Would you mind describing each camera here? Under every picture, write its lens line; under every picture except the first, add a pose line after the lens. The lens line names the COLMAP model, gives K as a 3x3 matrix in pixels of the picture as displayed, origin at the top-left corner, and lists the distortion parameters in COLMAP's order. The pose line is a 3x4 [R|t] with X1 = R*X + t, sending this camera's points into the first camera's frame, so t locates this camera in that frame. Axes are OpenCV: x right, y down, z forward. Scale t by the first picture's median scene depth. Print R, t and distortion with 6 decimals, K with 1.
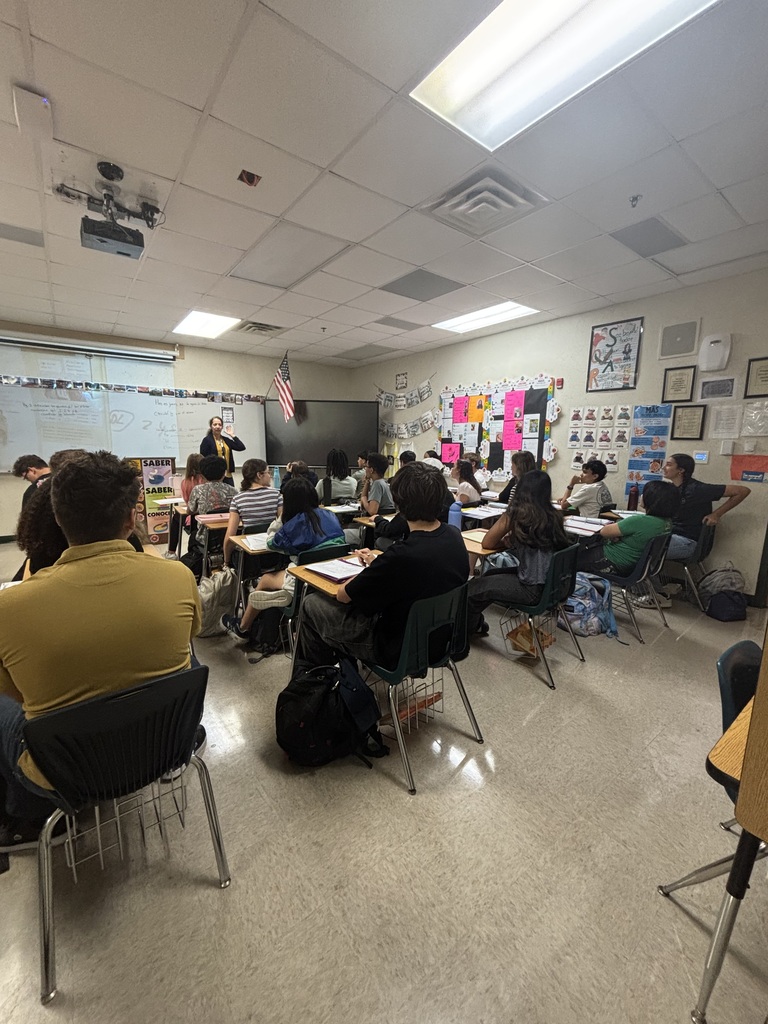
lens RADIAL K [[412.0, 0, 384.0], [0, 412.0, 512.0], [0, 0, 1]] dist [0.001878, 0.000127]
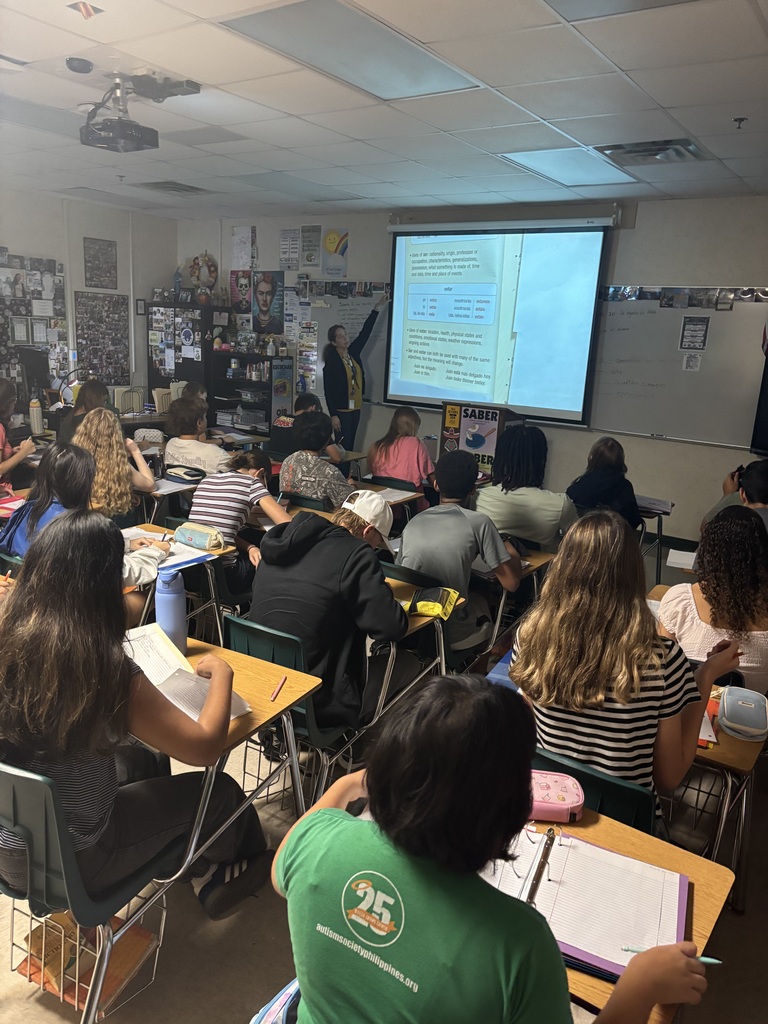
lens RADIAL K [[774.4, 0, 385.6], [0, 774.4, 518.0], [0, 0, 1]] dist [0.031660, -0.038689]
pose [[0.297934, 0.237989, -0.924444, 0.395076], [-0.213032, 0.960576, 0.178635, -0.112393], [0.930512, 0.143715, 0.336887, 0.381488]]
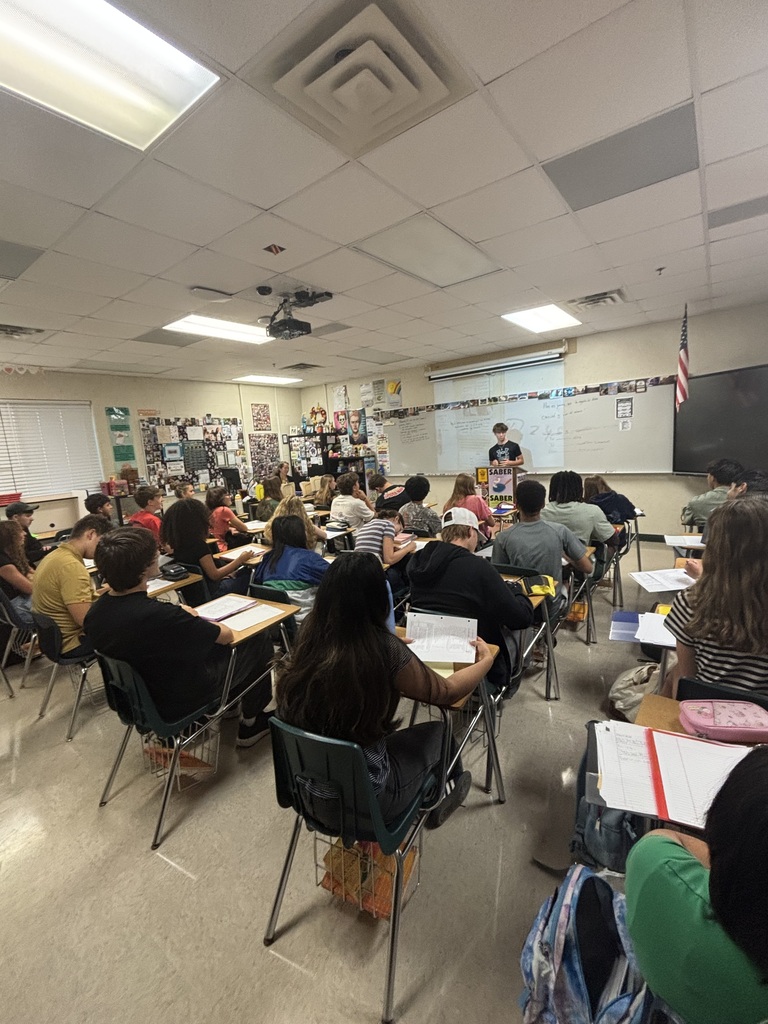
lens RADIAL K [[442.6, 0, 395.0], [0, 442.6, 508.1], [0, 0, 1]] dist [0.001126, 0.000864]
pose [[0.274840, 0.118518, -0.954158, 0.330191], [-0.093637, 0.990956, 0.096117, -0.083791], [0.956920, 0.062928, 0.283452, 0.338849]]
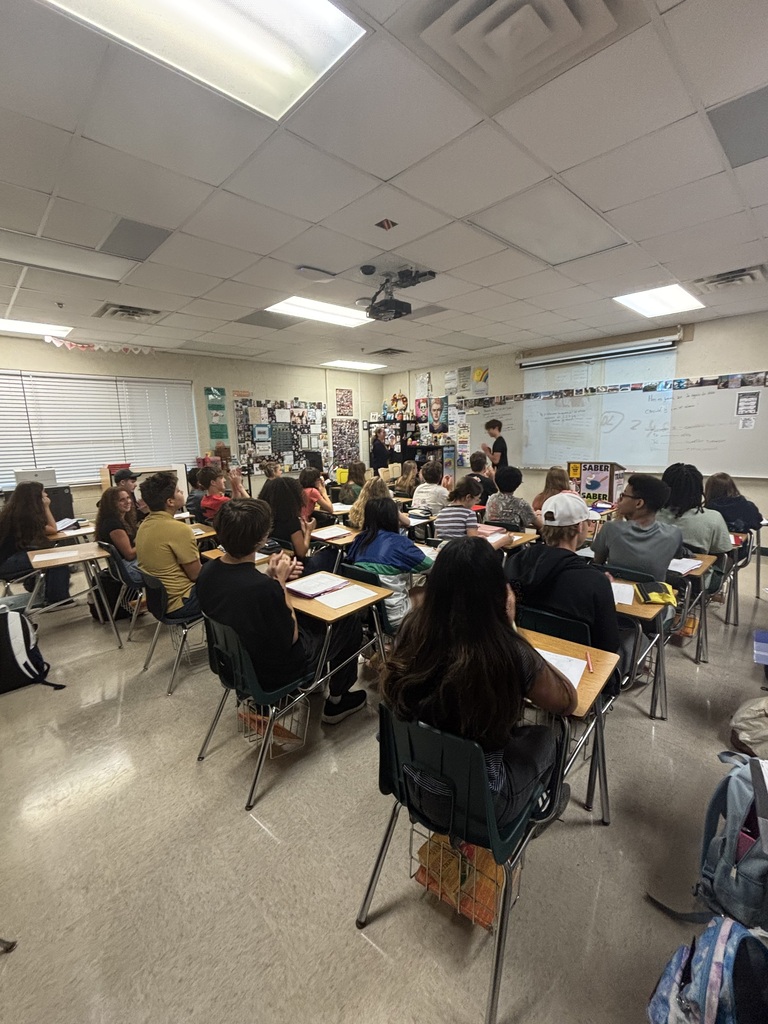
lens RADIAL K [[443.5, 0, 395.5], [0, 443.5, 509.5], [0, 0, 1]] dist [0.003816, 0.000336]
pose [[0.121960, 0.154302, -0.980468, 0.313641], [-0.141986, 0.980394, 0.136629, -0.075648], [0.982327, 0.122550, 0.141478, 0.316297]]
